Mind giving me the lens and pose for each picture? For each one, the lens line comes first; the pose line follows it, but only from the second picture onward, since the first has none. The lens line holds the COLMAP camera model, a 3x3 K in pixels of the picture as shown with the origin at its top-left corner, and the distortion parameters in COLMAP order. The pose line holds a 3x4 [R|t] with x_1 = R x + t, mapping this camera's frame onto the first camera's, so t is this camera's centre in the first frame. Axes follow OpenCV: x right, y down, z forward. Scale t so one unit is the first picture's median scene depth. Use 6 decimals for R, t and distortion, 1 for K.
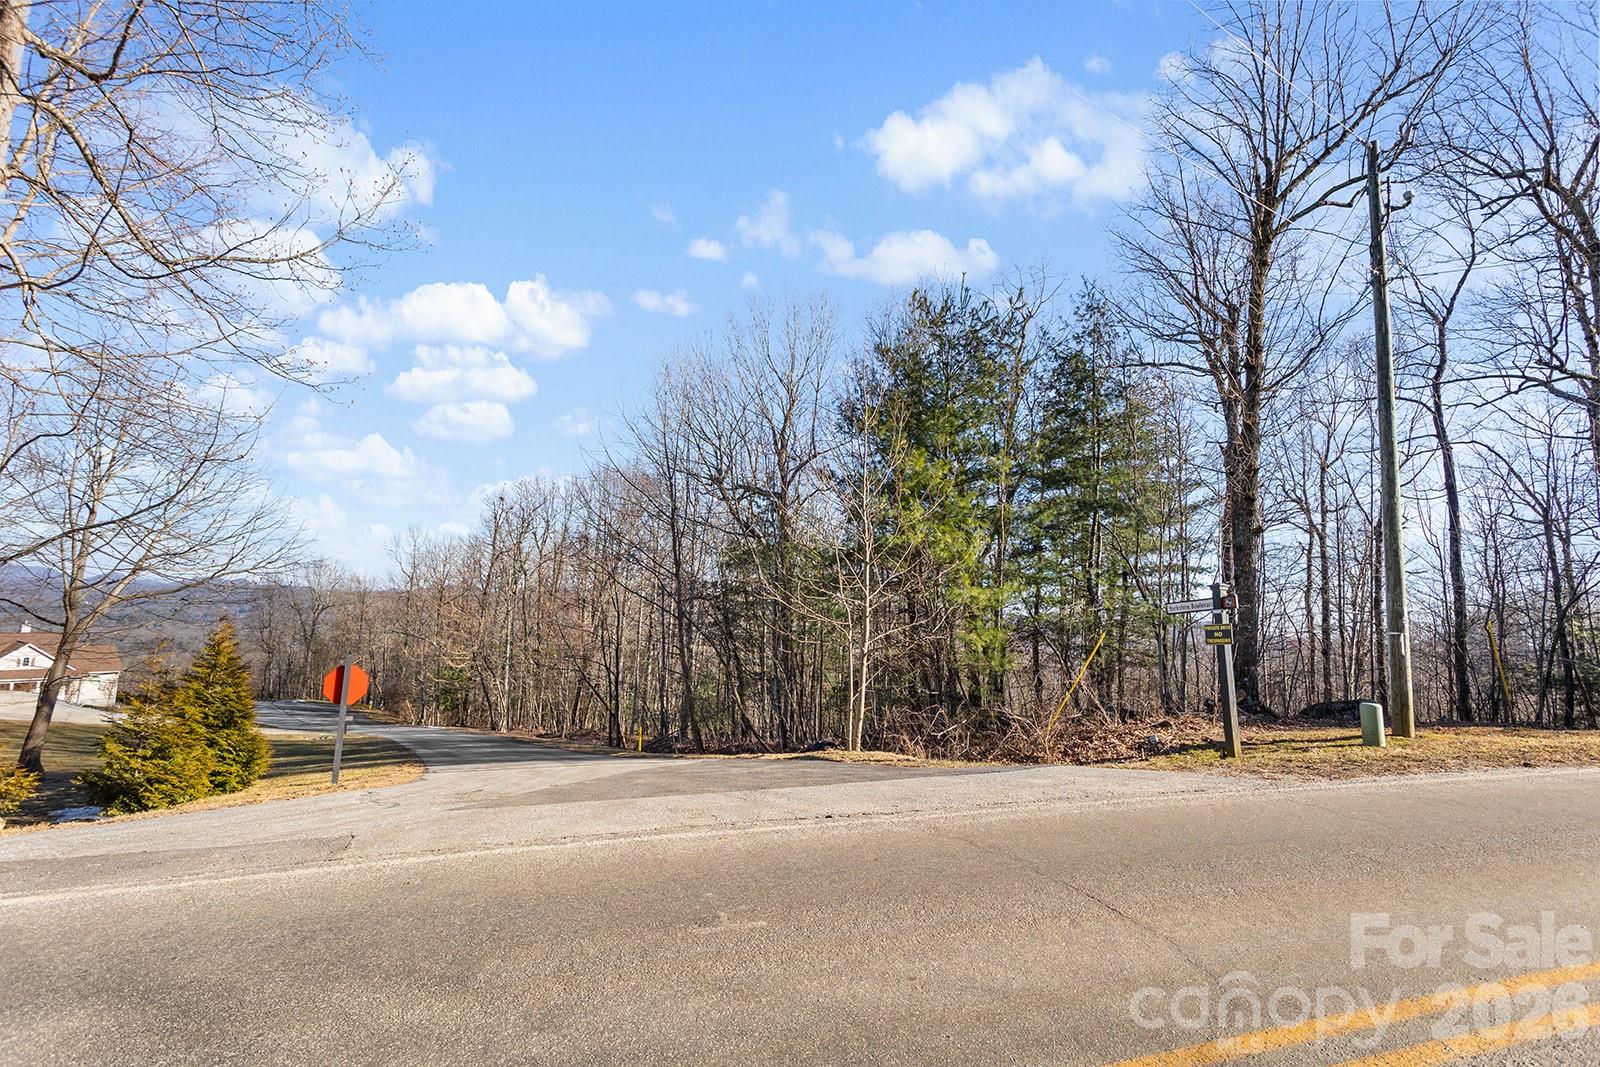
lens RADIAL K [[747.9, 0, 800.0], [0, 747.9, 533.5], [0, 0, 1]] dist [0.002321, 0.000429]
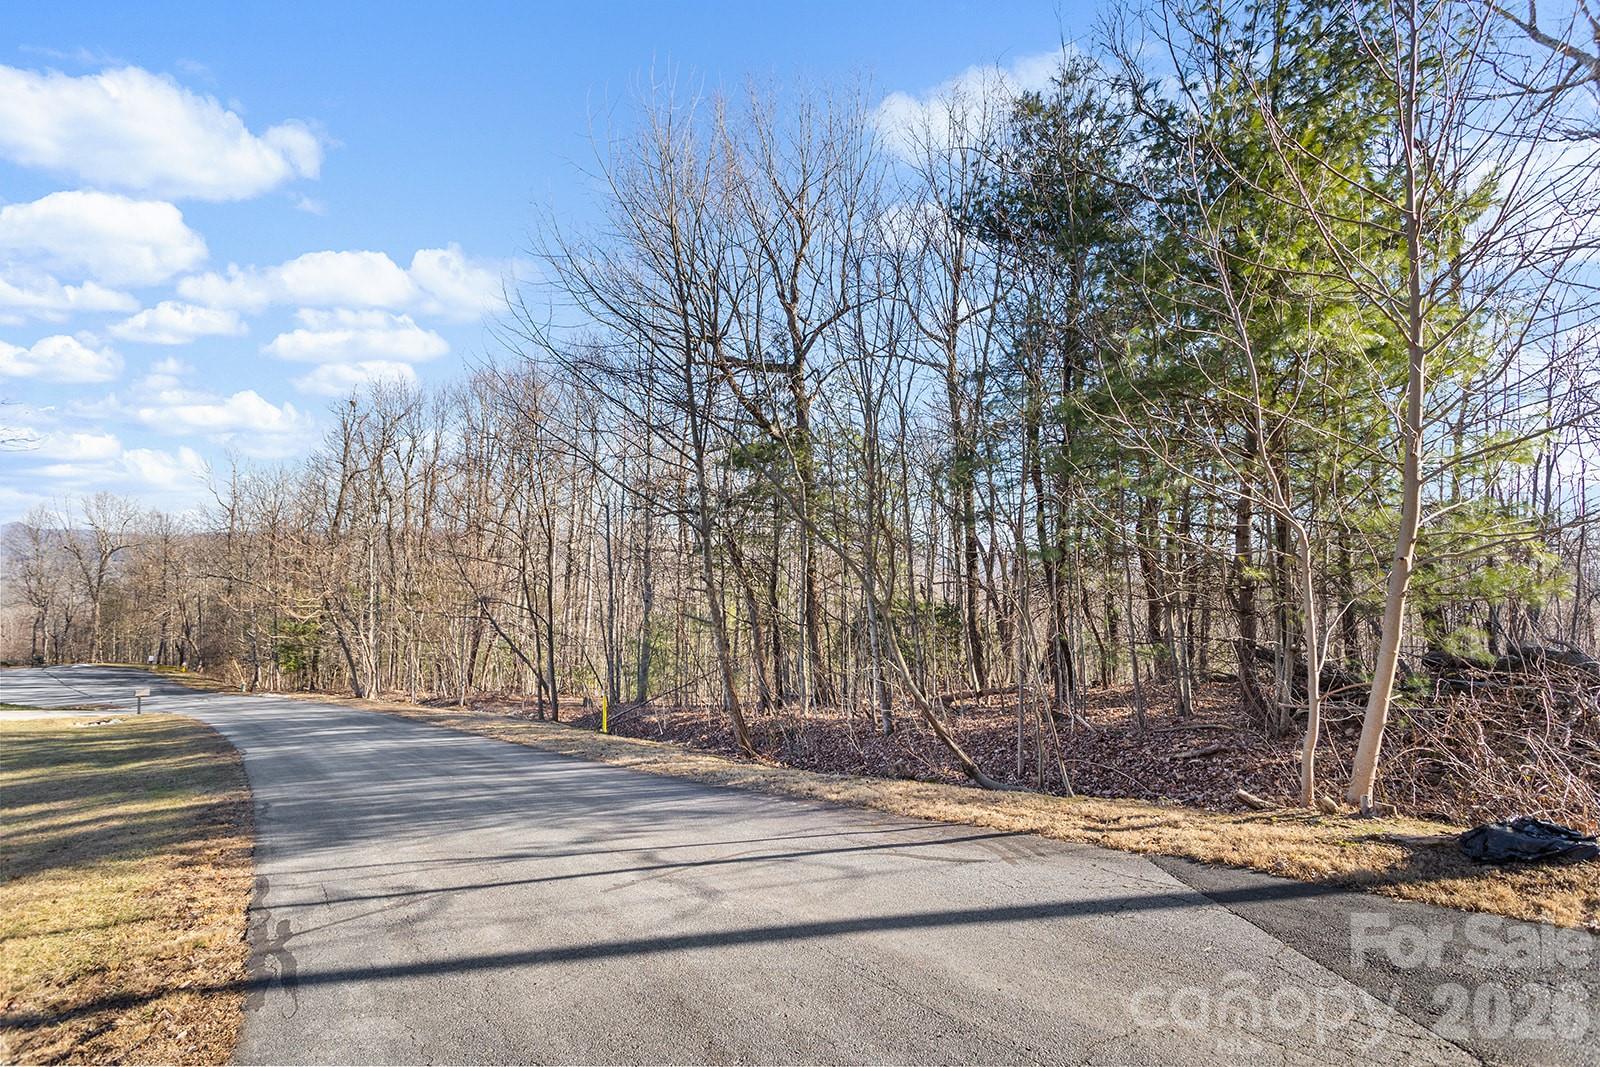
lens RADIAL K [[747.9, 0, 800.0], [0, 747.9, 533.5], [0, 0, 1]] dist [0.002321, 0.000429]
pose [[0.986007, -0.011670, 0.166293, -0.069442], [-0.002117, 0.996589, 0.082493, 0.023727], [-0.166689, -0.081691, 0.982620, 0.143014]]
